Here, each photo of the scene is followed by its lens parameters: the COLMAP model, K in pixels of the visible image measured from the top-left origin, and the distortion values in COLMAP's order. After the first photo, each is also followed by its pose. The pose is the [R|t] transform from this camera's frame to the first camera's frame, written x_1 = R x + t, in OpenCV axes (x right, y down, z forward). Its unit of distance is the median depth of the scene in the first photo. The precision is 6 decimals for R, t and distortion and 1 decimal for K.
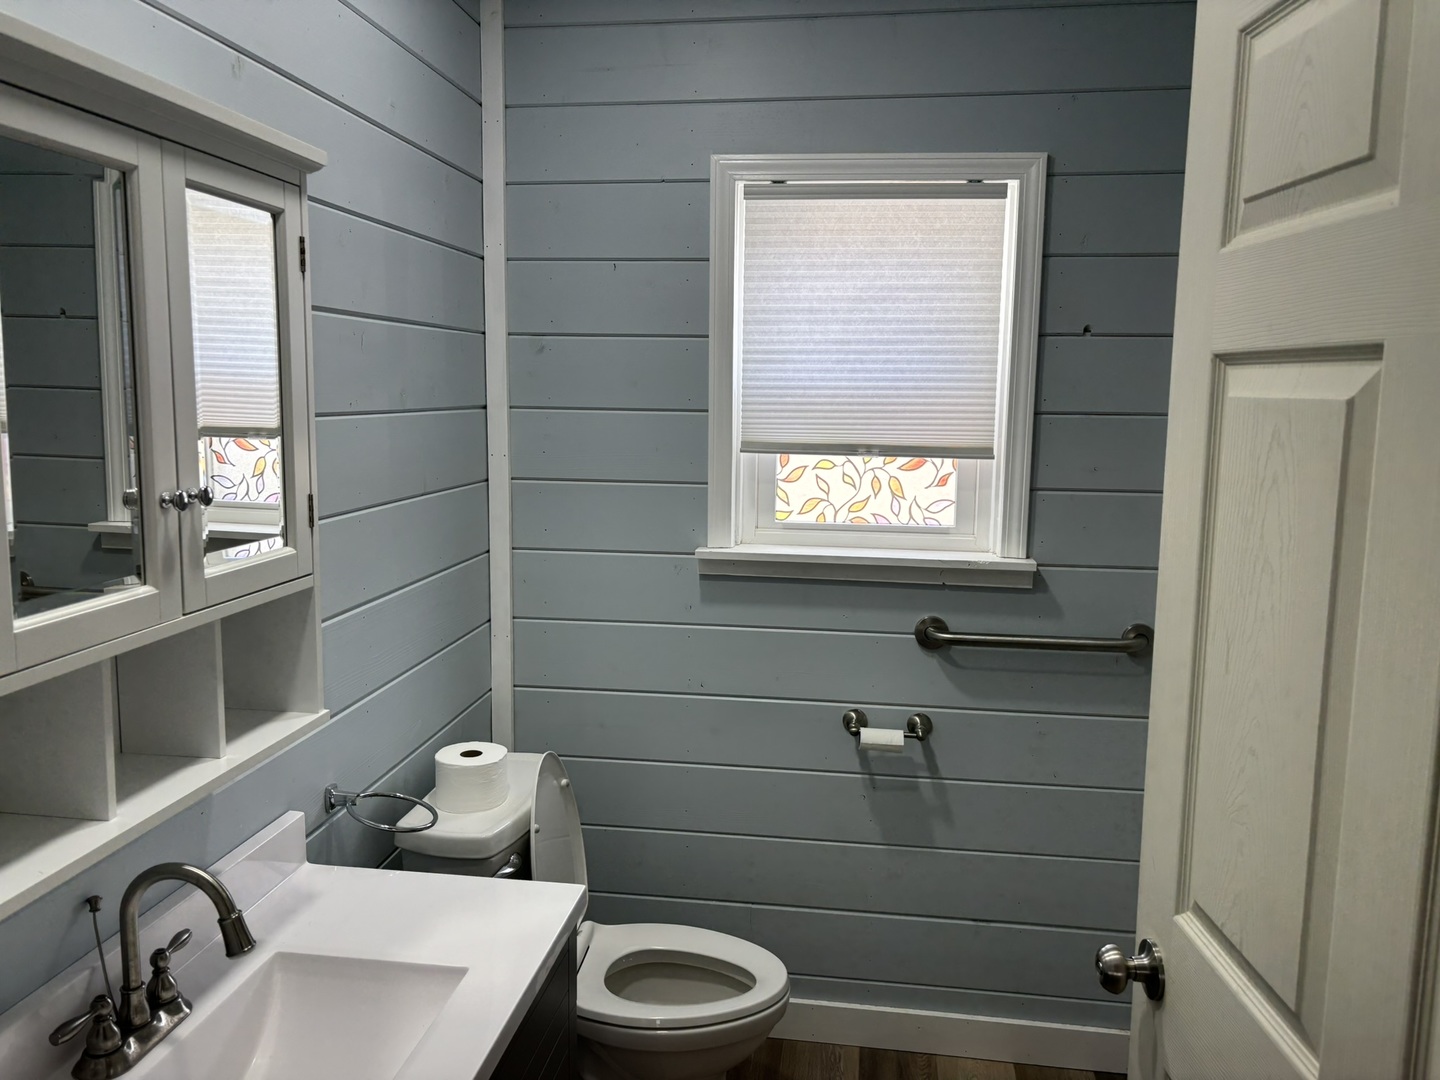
lens RADIAL K [[1082.4, 0, 691.3], [0, 1082.4, 537.6], [0, 0, 1]] dist [0.064248, -0.072040]
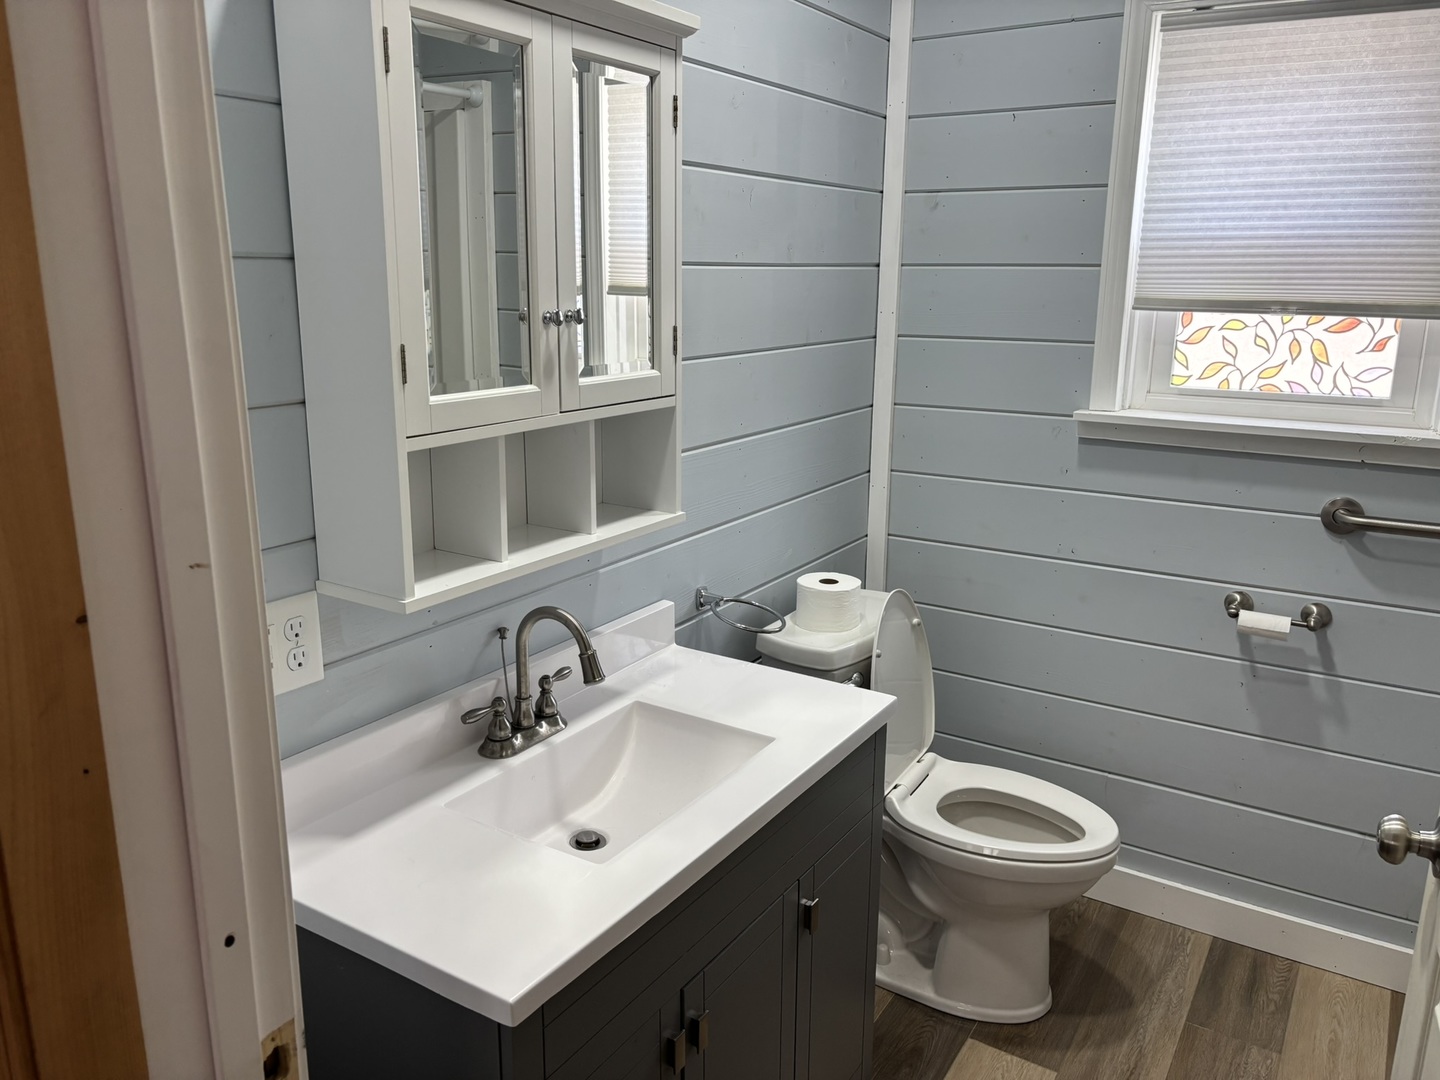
lens RADIAL K [[1082.4, 0, 711.5], [0, 1082.4, 542.6], [0, 0, 1]] dist [0.064248, -0.072040]
pose [[0.910288, 0.096370, -0.402602, 0.120244], [-0.055827, 0.992220, 0.111281, 0.040012], [0.410194, -0.078821, 0.908586, -0.044498]]
